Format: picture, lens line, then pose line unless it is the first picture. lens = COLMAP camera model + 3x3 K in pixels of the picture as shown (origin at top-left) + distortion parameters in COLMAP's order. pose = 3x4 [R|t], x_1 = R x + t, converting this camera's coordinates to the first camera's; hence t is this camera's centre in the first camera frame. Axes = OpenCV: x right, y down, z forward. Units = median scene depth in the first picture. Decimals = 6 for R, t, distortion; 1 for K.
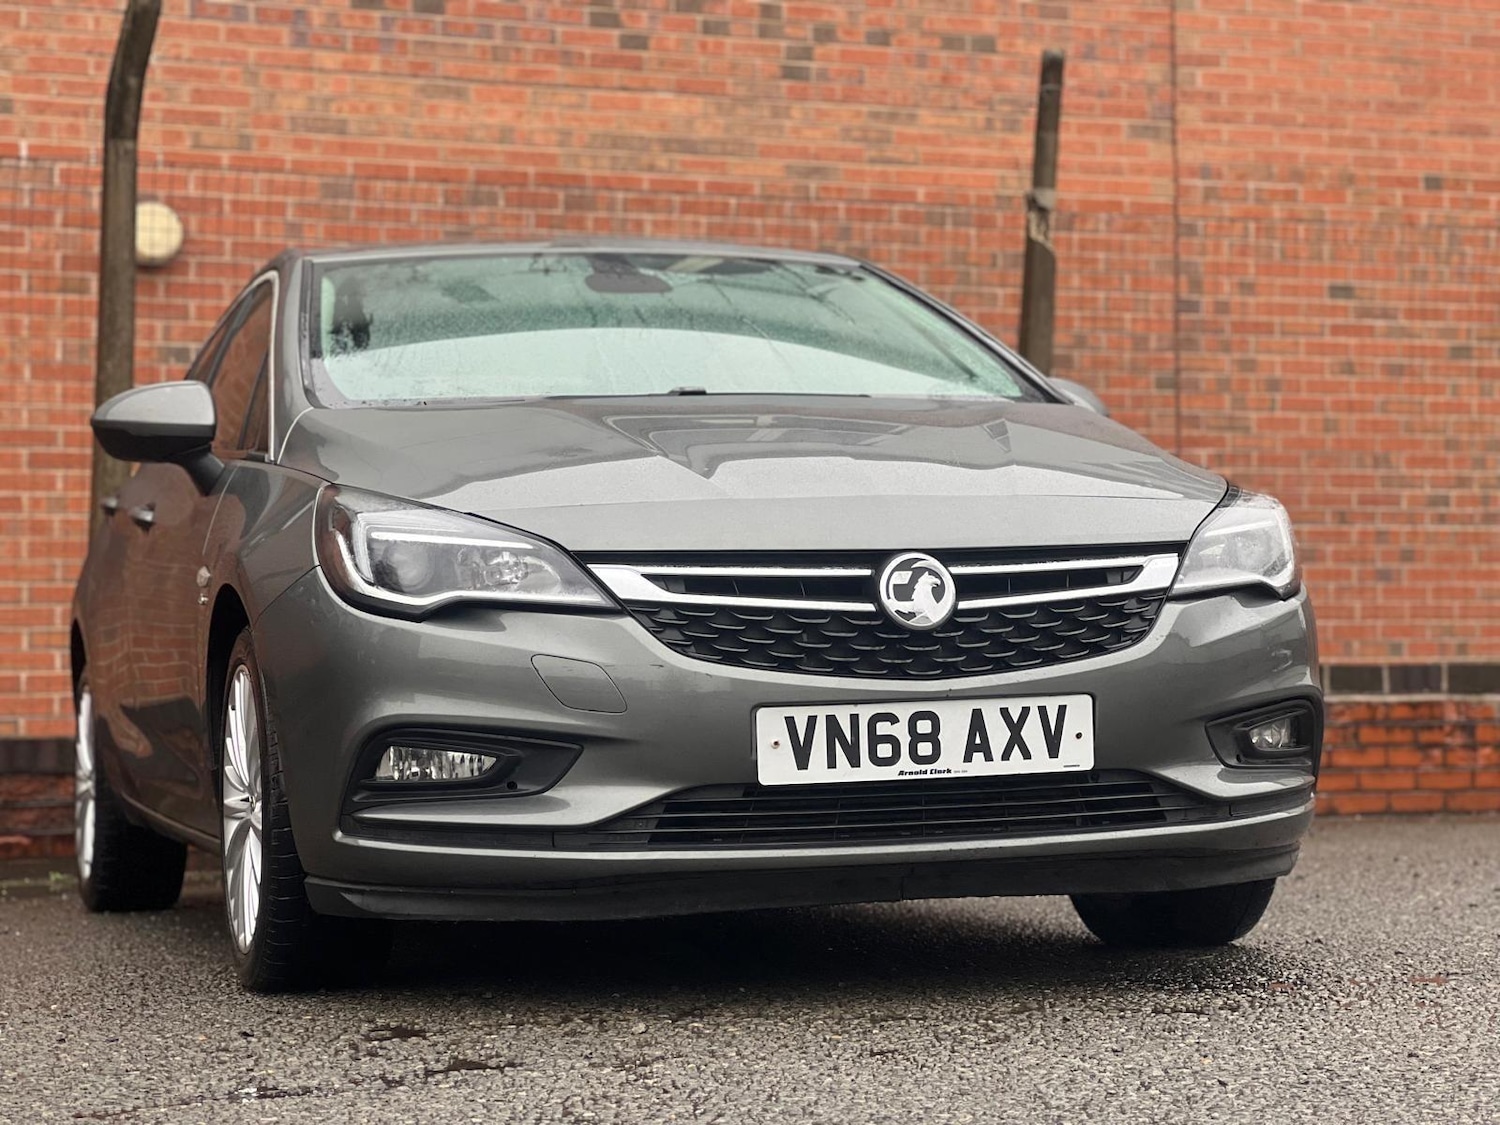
lens RADIAL K [[3302.8, 0, 750.0], [0, 3302.8, 562.5], [0, 0, 1]] dist [0.060325, 2.291597]
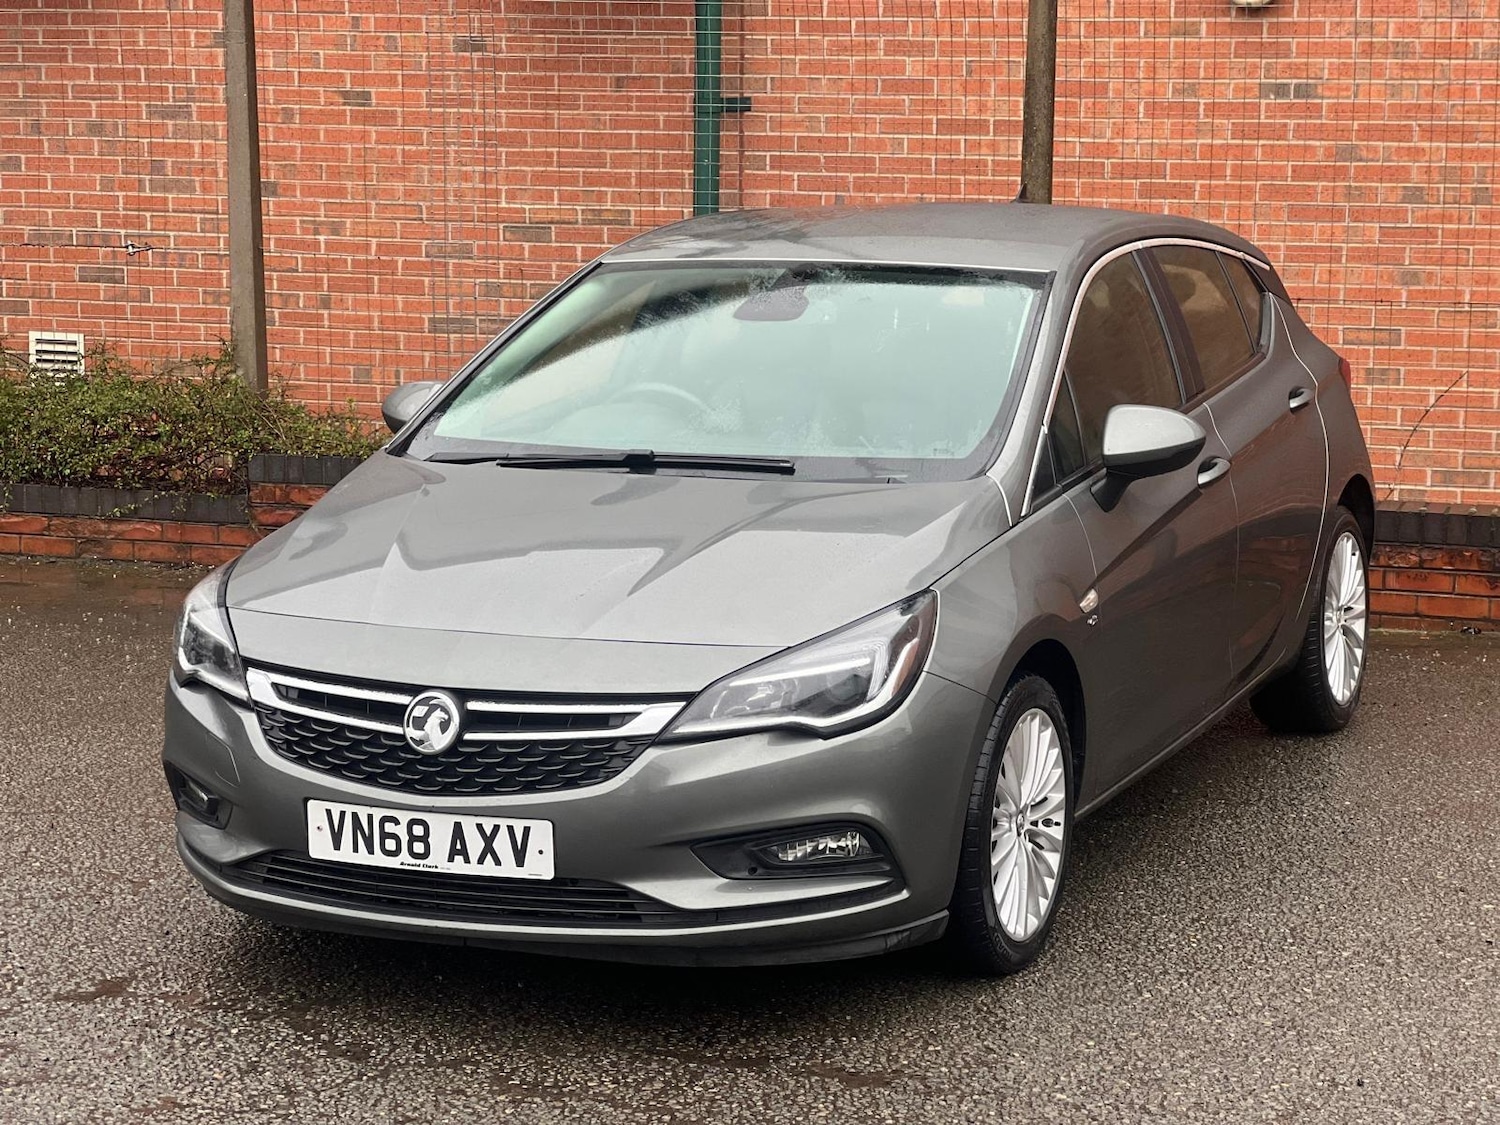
lens RADIAL K [[3306.0, 0, 781.2], [0, 3306.0, 556.8], [0, 0, 1]] dist [0.121827, 1.831936]
pose [[0.769554, 0.121968, -0.626825, 0.874658], [0.005740, 0.980229, 0.197782, -0.282351], [0.638556, -0.155802, 0.753639, 0.125607]]
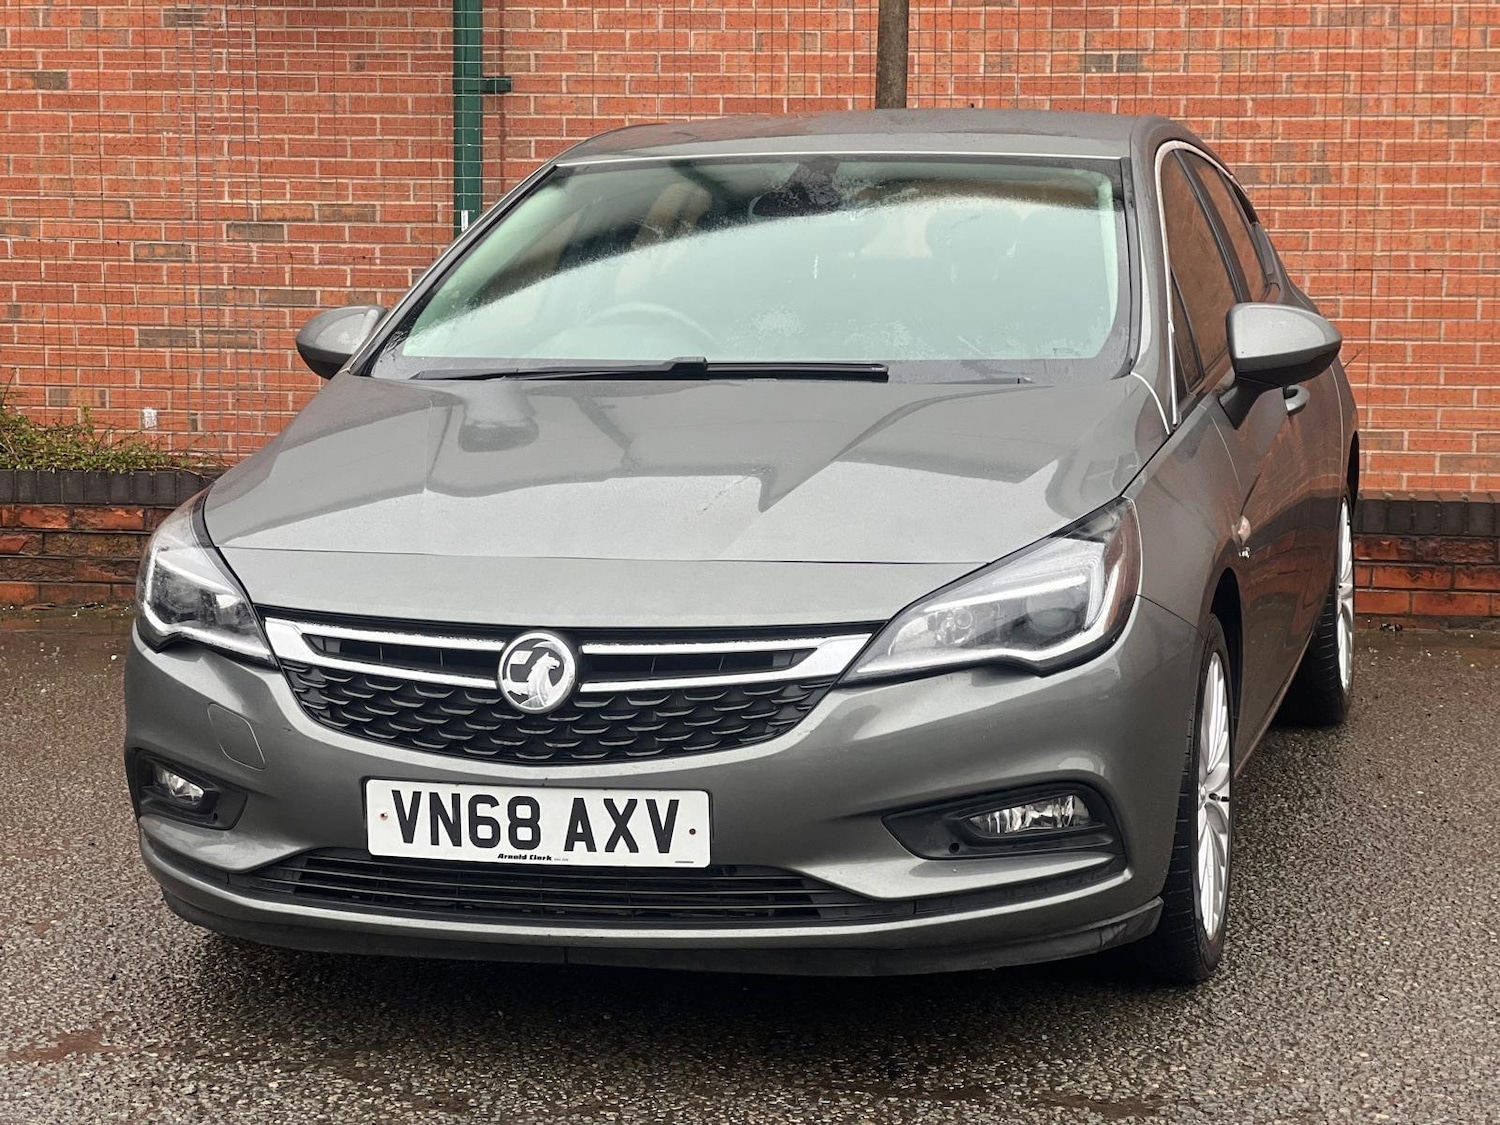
lens RADIAL K [[3302.8, 0, 750.0], [0, 3302.8, 562.5], [0, 0, 1]] dist [0.060325, 2.291597]
pose [[0.856318, 0.082224, -0.509862, 0.559129], [0.002723, 0.986512, 0.163666, -0.170639], [0.516443, -0.141539, 0.844544, 0.190913]]
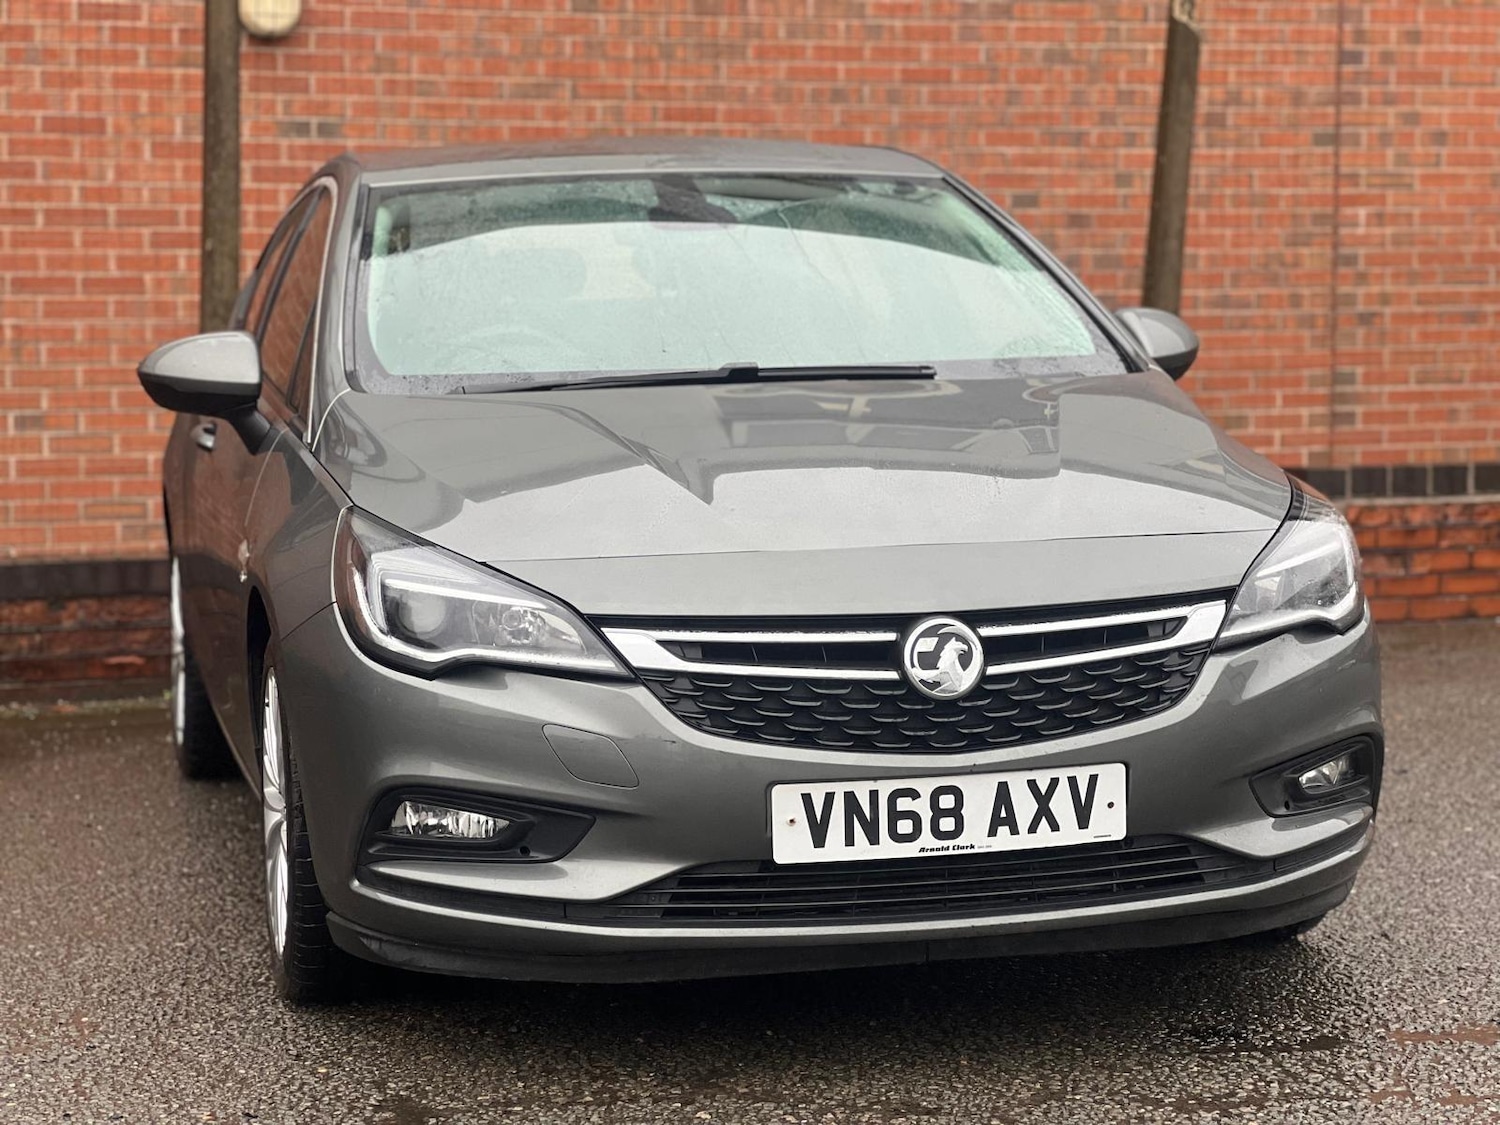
lens RADIAL K [[3302.8, 0, 750.0], [0, 3302.8, 562.5], [0, 0, 1]] dist [0.060325, 2.291597]
pose [[0.998052, 0.013043, -0.061014, 0.048860], [-0.005345, 0.992184, 0.124671, -0.128365], [0.062163, -0.124102, 0.990320, 0.043096]]
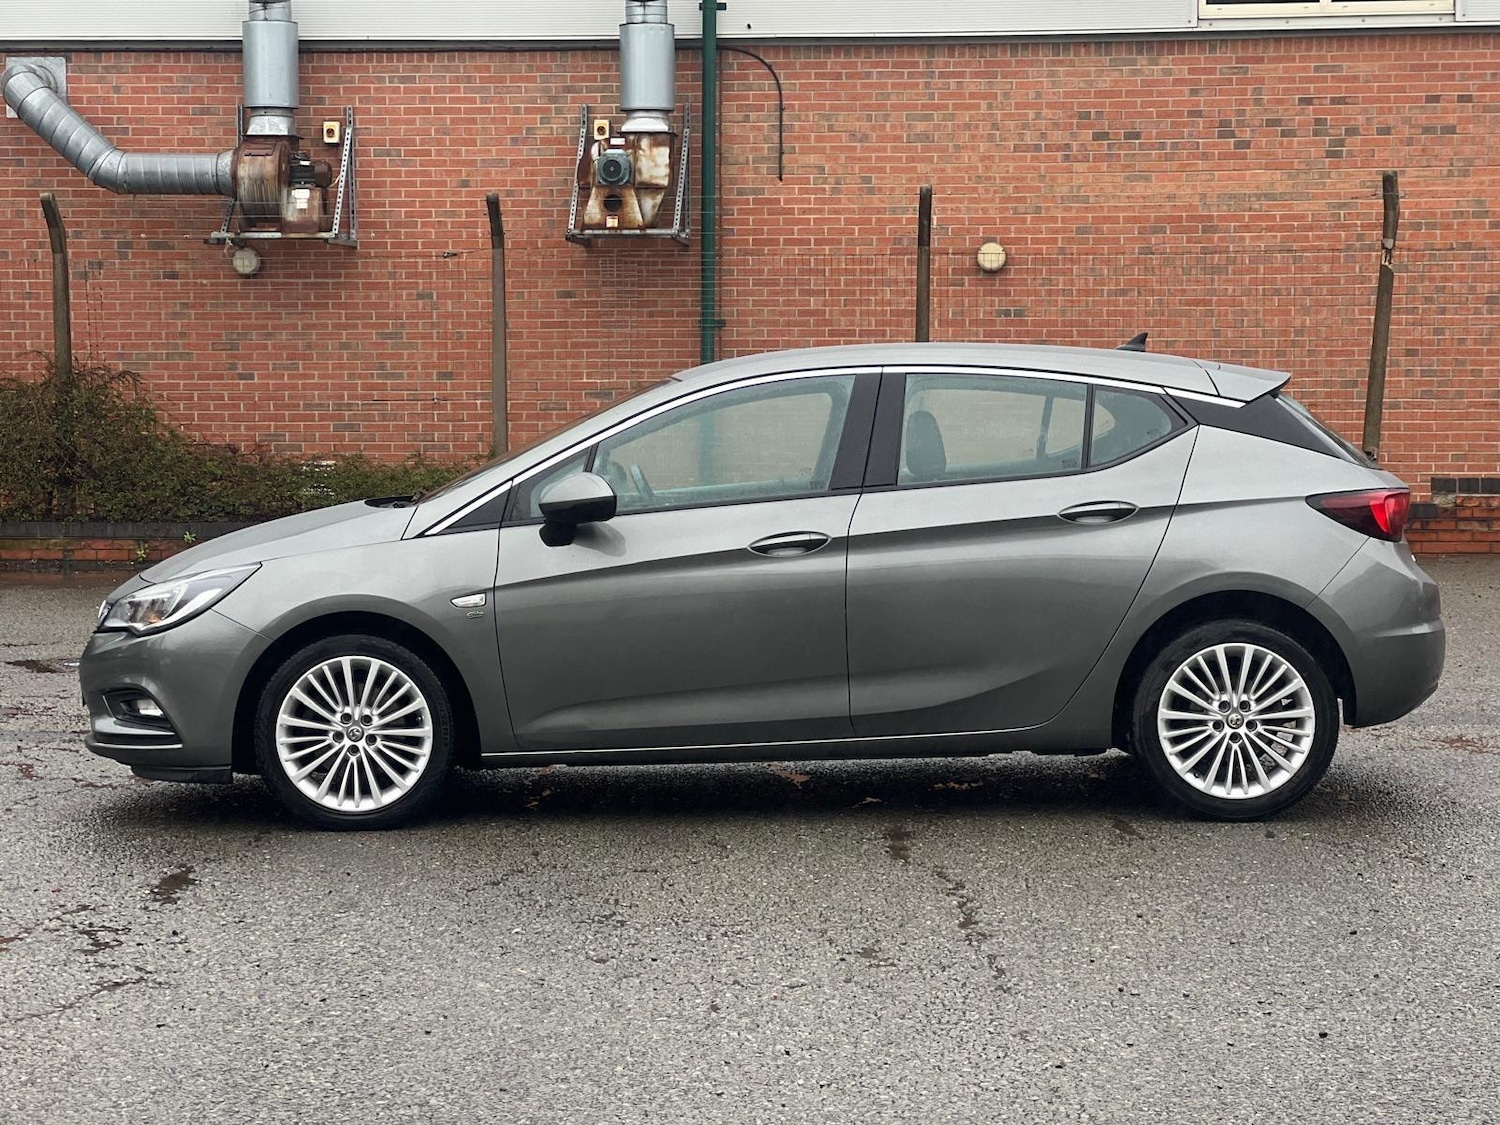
lens RADIAL K [[3302.8, 0, 750.0], [0, 3302.8, 562.5], [0, 0, 1]] dist [0.060325, 2.291597]
pose [[0.884921, 0.044317, -0.463628, 1.454225], [0.007969, 0.993876, 0.110212, -0.301080], [0.465673, -0.101223, 0.879149, -2.054433]]
